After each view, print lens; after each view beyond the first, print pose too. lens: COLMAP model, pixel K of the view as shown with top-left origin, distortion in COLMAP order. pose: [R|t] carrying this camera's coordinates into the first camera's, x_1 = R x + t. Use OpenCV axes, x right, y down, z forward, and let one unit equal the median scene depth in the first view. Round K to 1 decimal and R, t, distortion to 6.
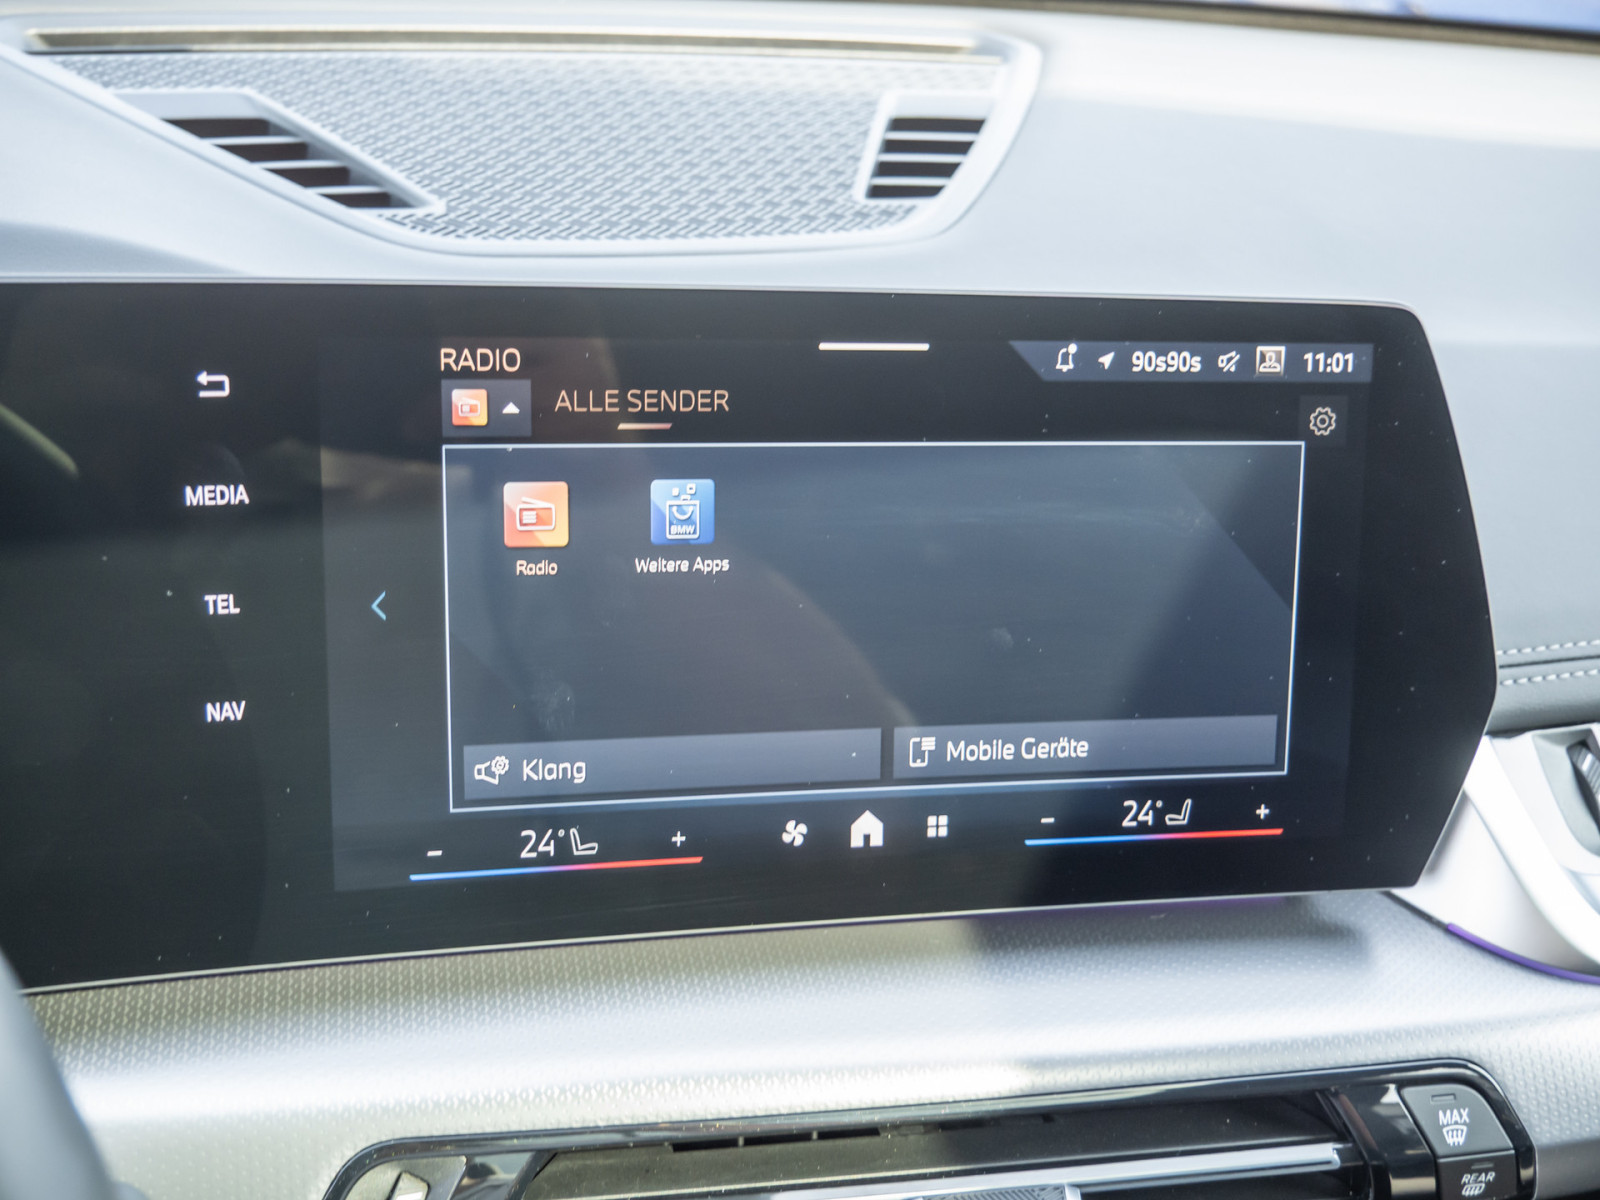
lens RADIAL K [[1833.5, 0, 801.4], [0, 1833.5, 609.5], [0, 0, 1]] dist [0.023880, 0.000000]
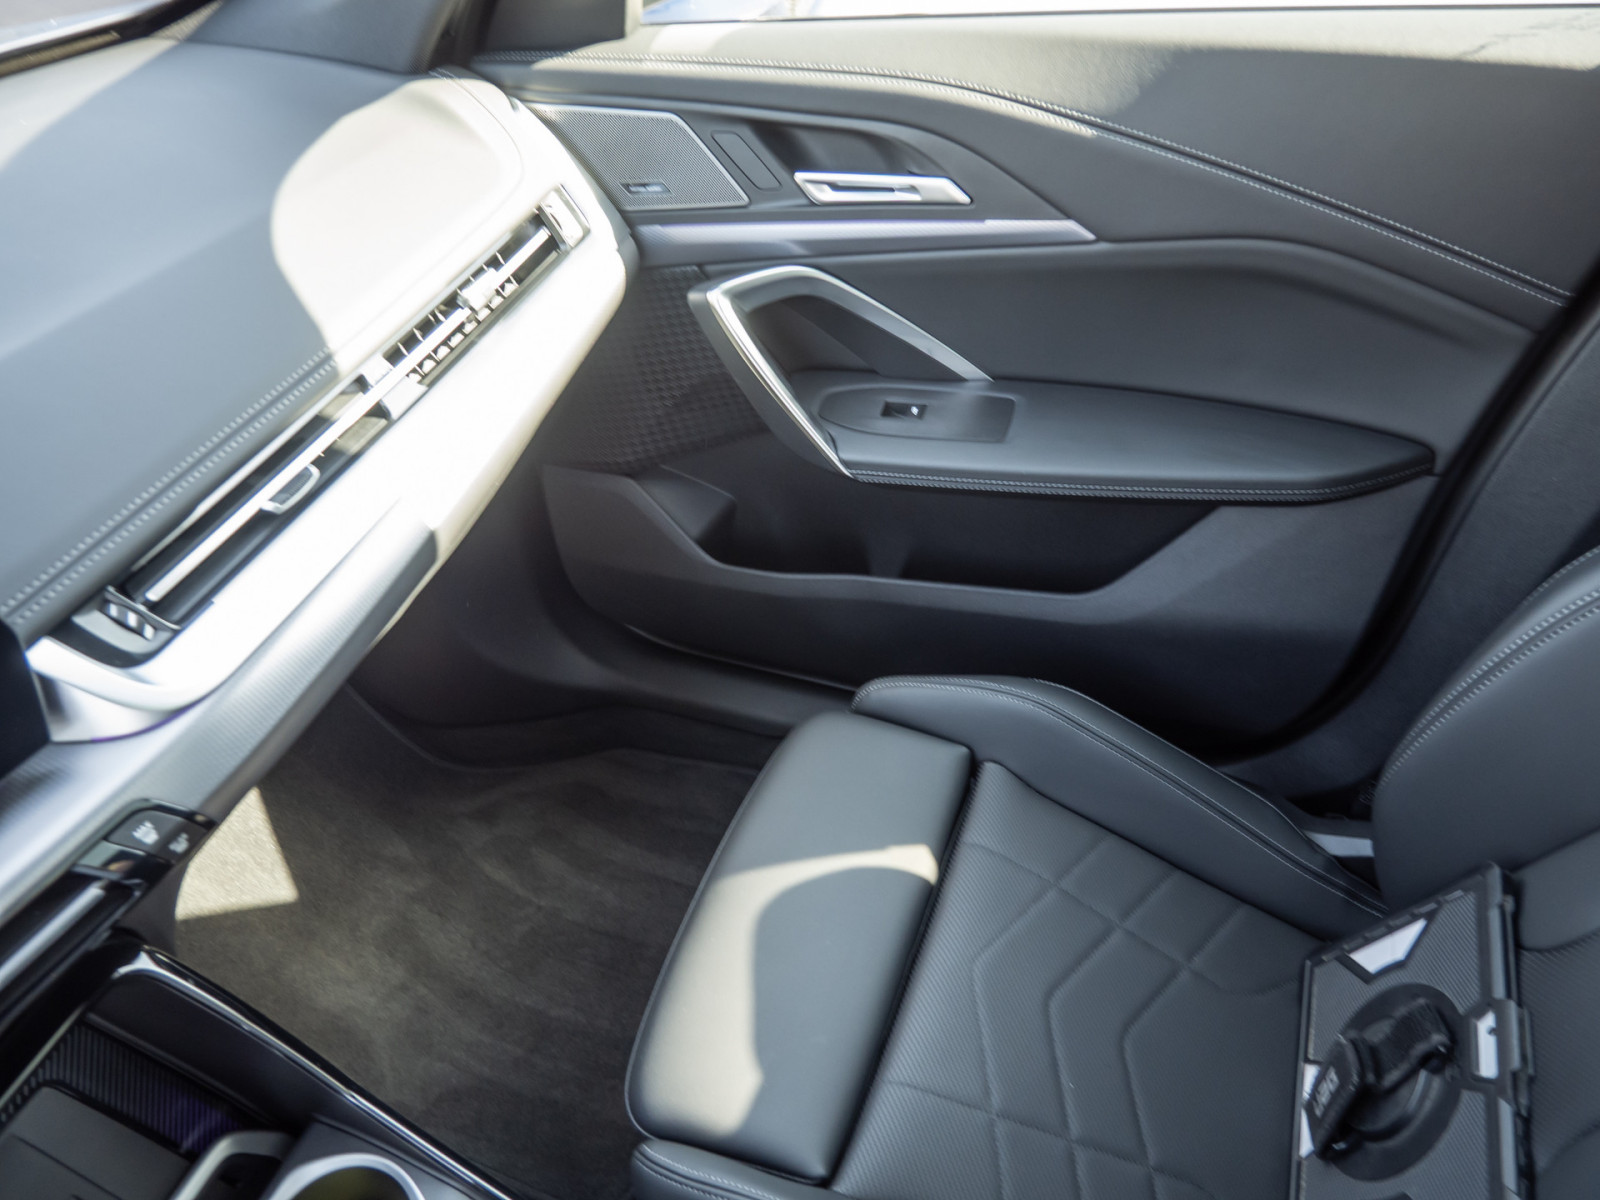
lens RADIAL K [[1163.5, 0, 799.5], [0, 1163.5, 607.2], [0, 0, 1]] dist [-0.044546, 0.006559]
pose [[0.650582, -0.594113, 0.473046, 0.368962], [0.419482, 0.800373, 0.428297, -0.130003], [-0.633070, -0.080208, 0.769928, -0.316296]]
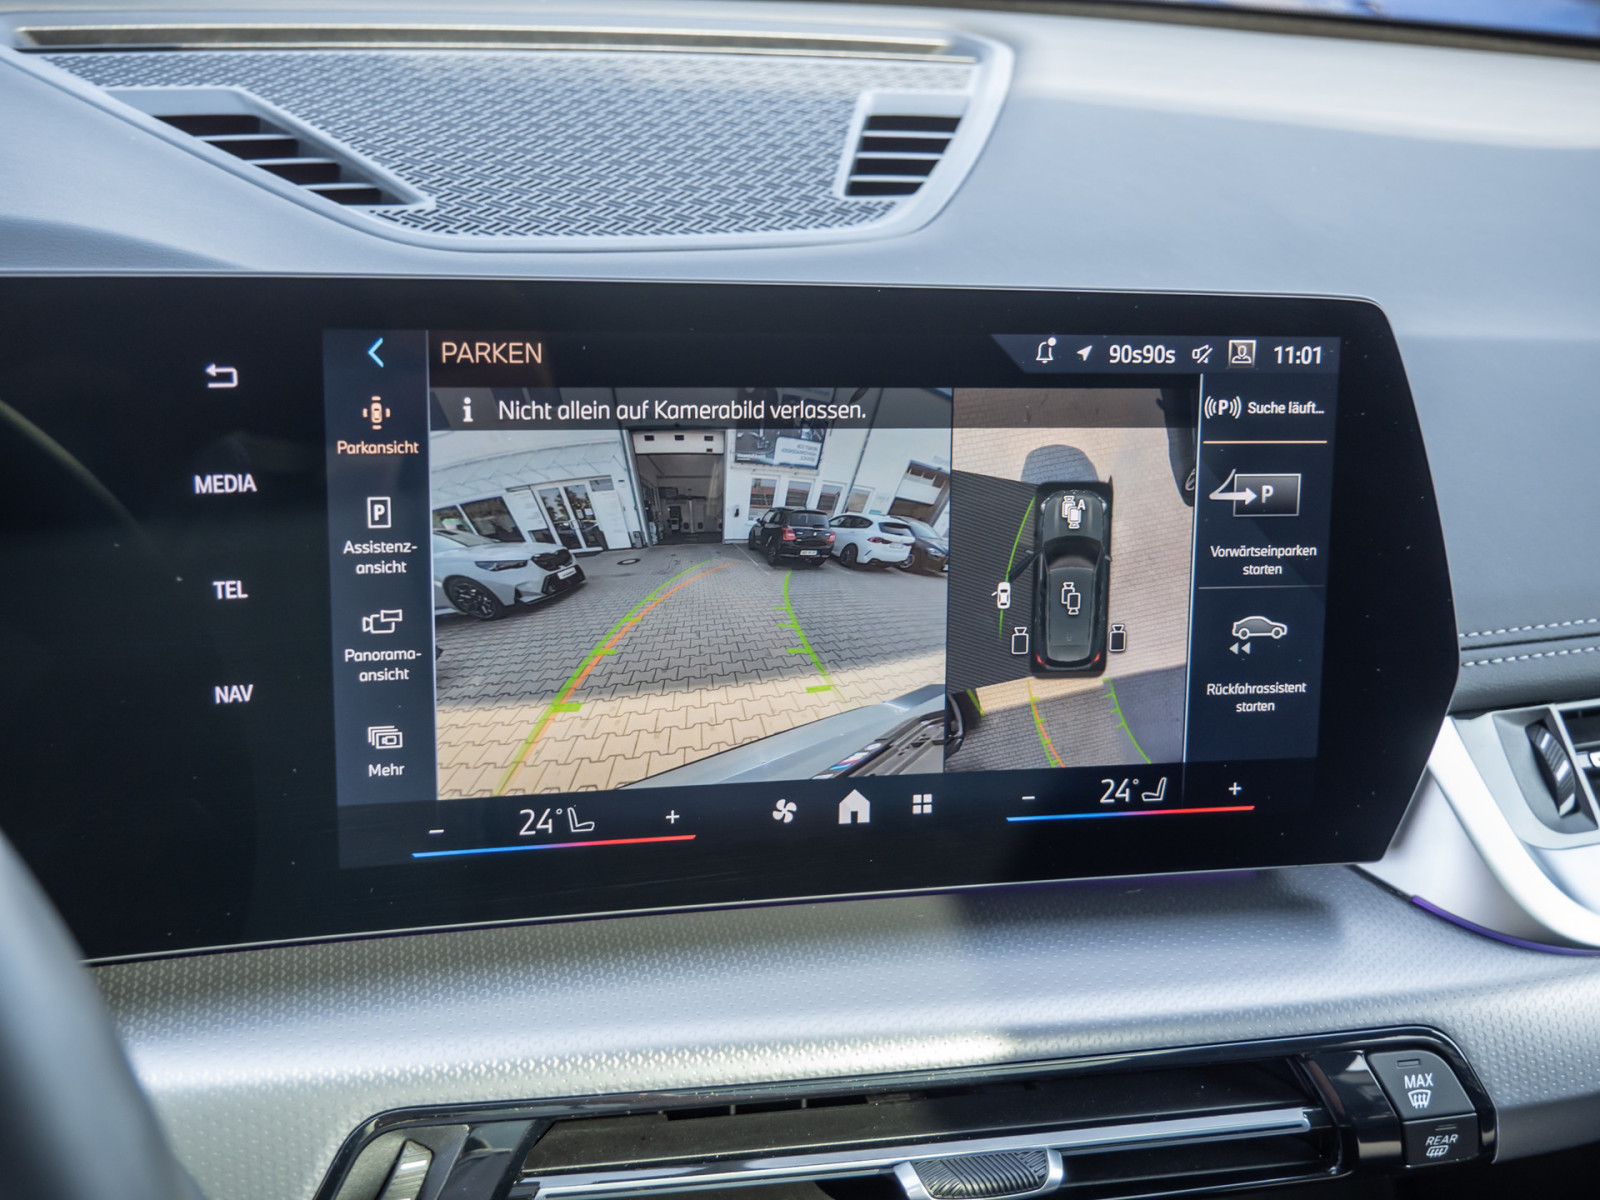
lens RADIAL K [[1833.5, 0, 801.4], [0, 1833.5, 611.3], [0, 0, 1]] dist [0.023880, 0.000000]
pose [[0.999800, -0.002901, 0.019765, -0.013676], [0.002834, 0.999990, 0.003430, 0.005763], [-0.019775, -0.003374, 0.999799, -0.030620]]
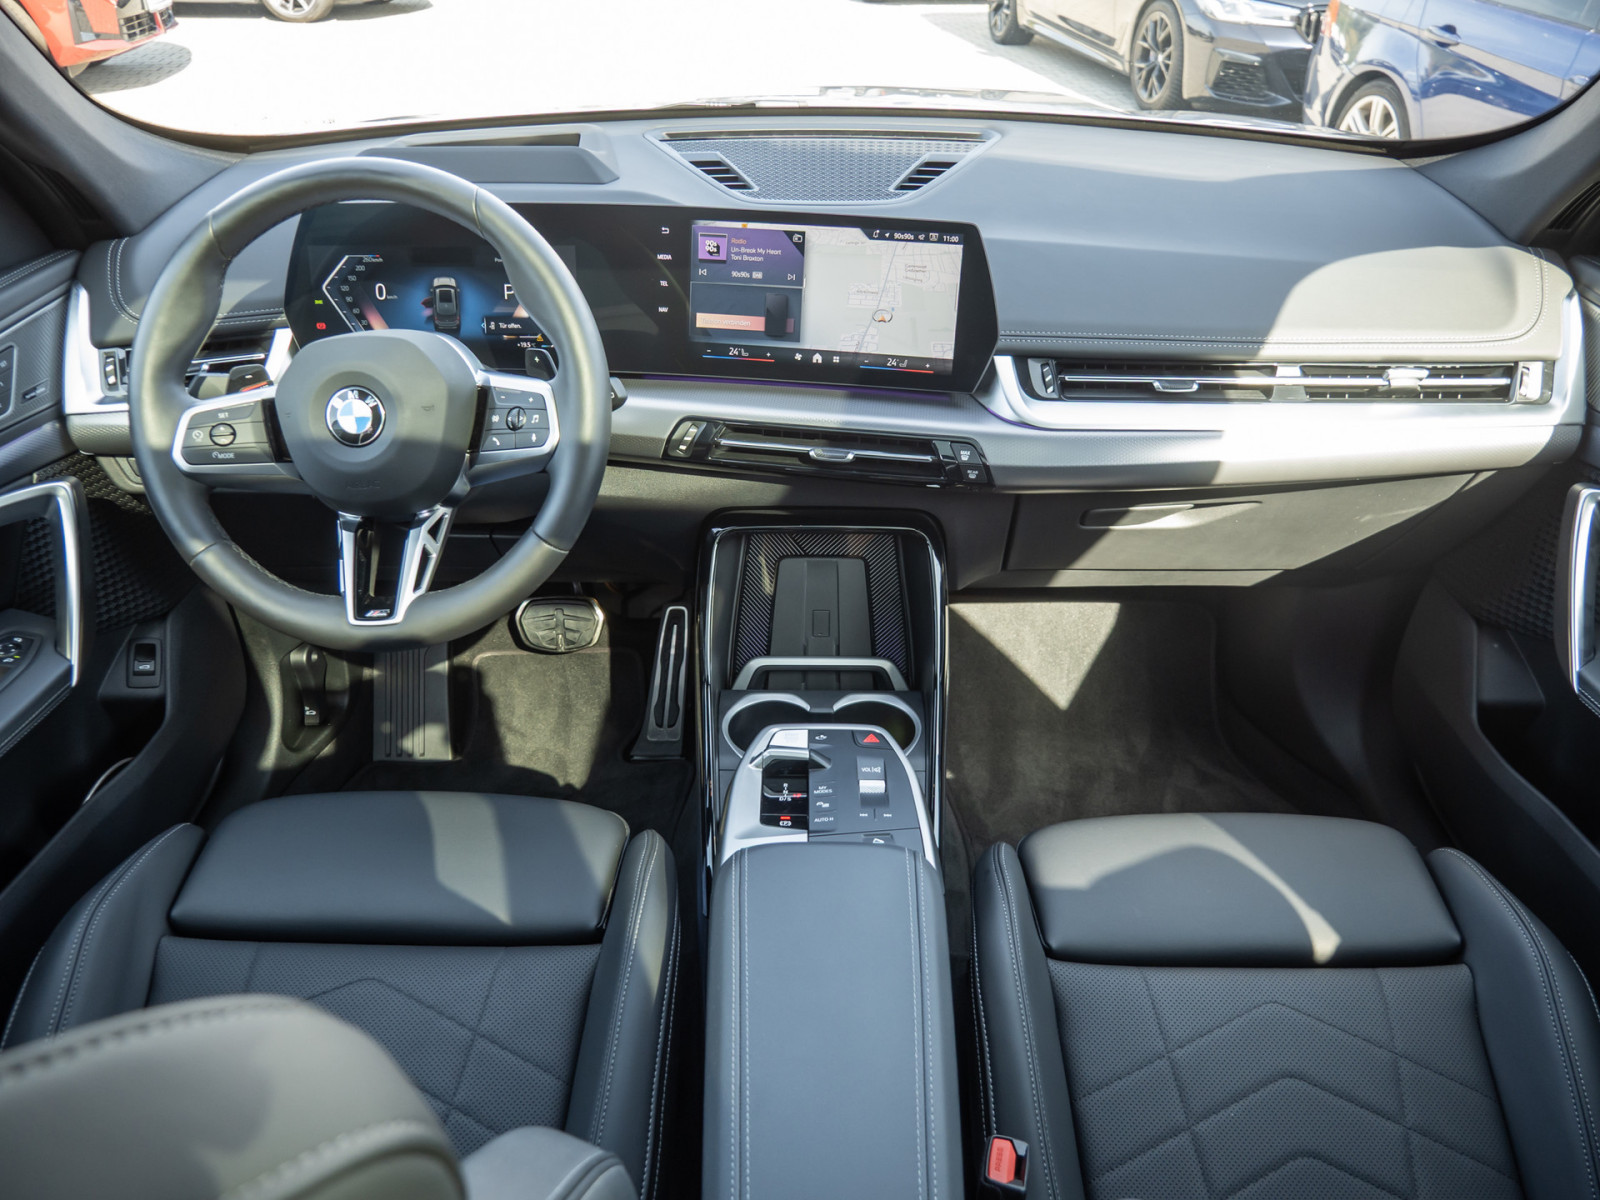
lens RADIAL K [[1163.5, 0, 806.7], [0, 1163.5, 609.3], [0, 0, 1]] dist [-0.044546, 0.006559]
pose [[0.933565, 0.143248, -0.328536, 0.854565], [-0.099267, 0.984139, 0.147027, 0.271493], [0.344386, -0.104647, 0.932978, -1.277956]]
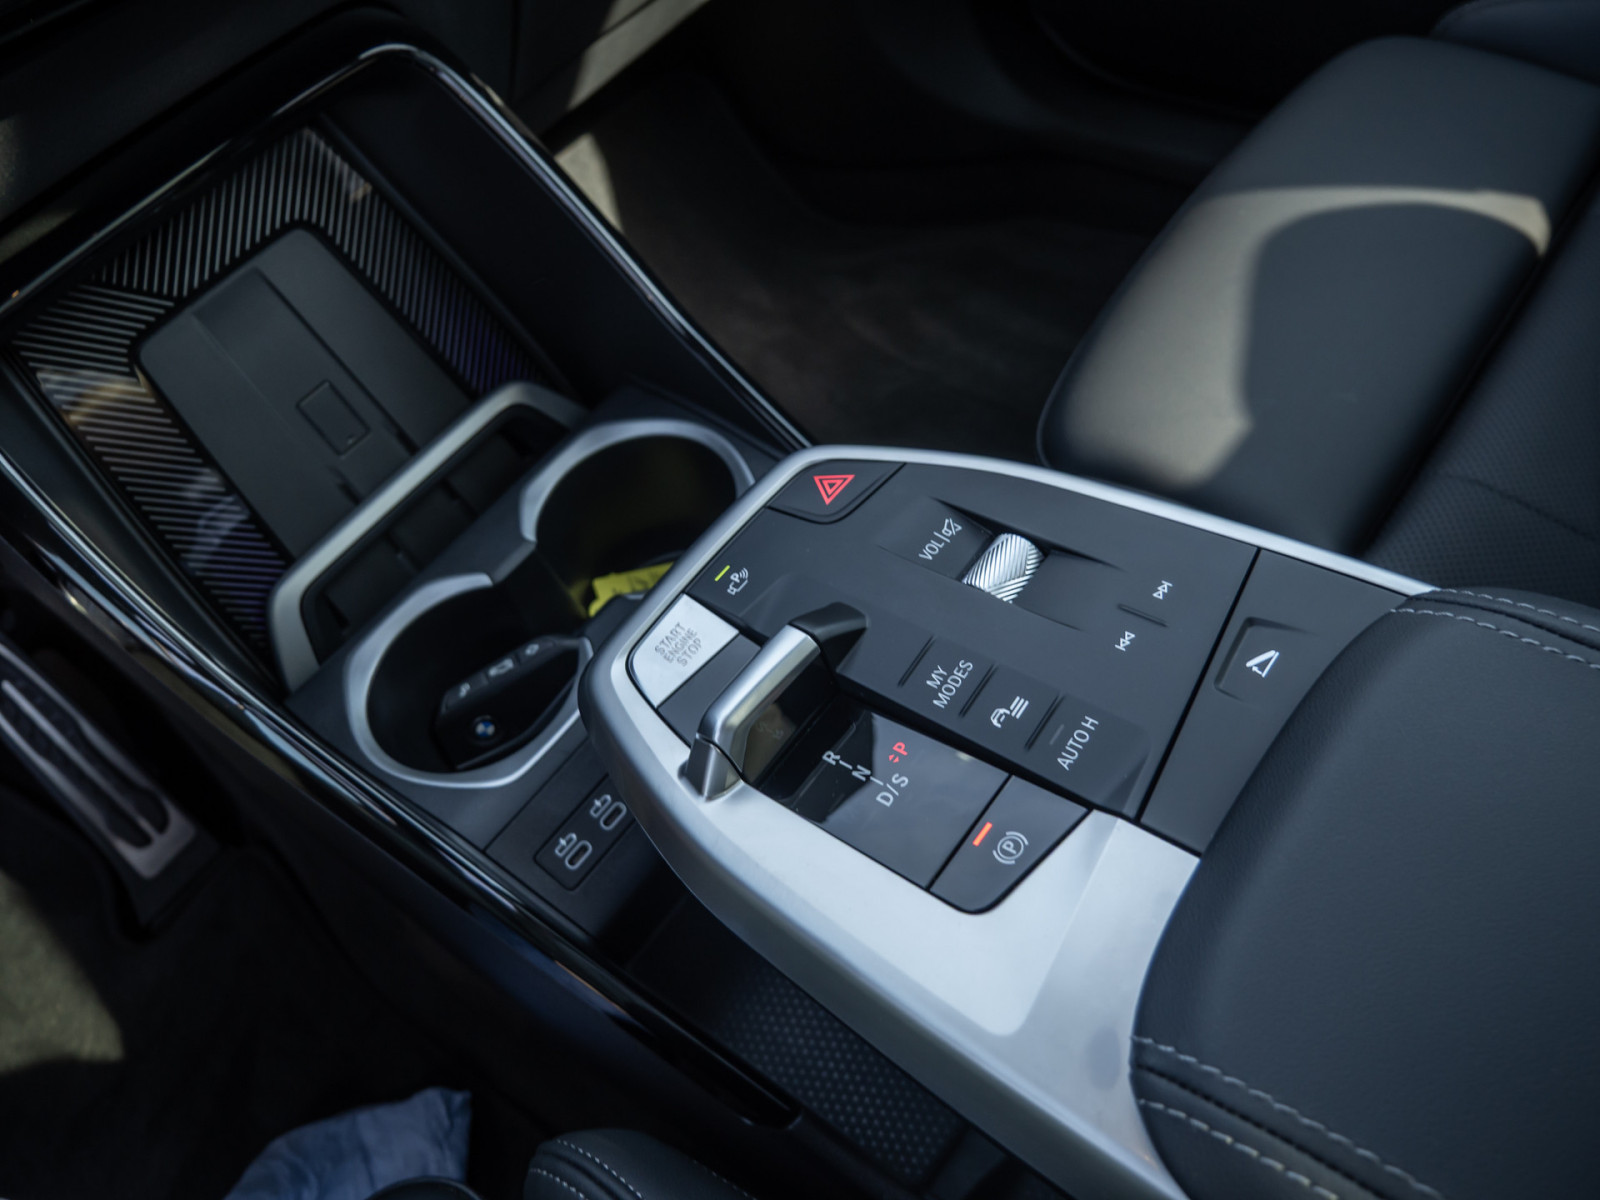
lens RADIAL K [[1163.5, 0, 783.0], [0, 1163.5, 609.8], [0, 0, 1]] dist [-0.044546, 0.006559]
pose [[0.829479, -0.546897, 0.113433, 0.137806], [0.439337, 0.764263, 0.472108, 0.503752], [-0.344887, -0.341769, 0.874212, 0.066991]]
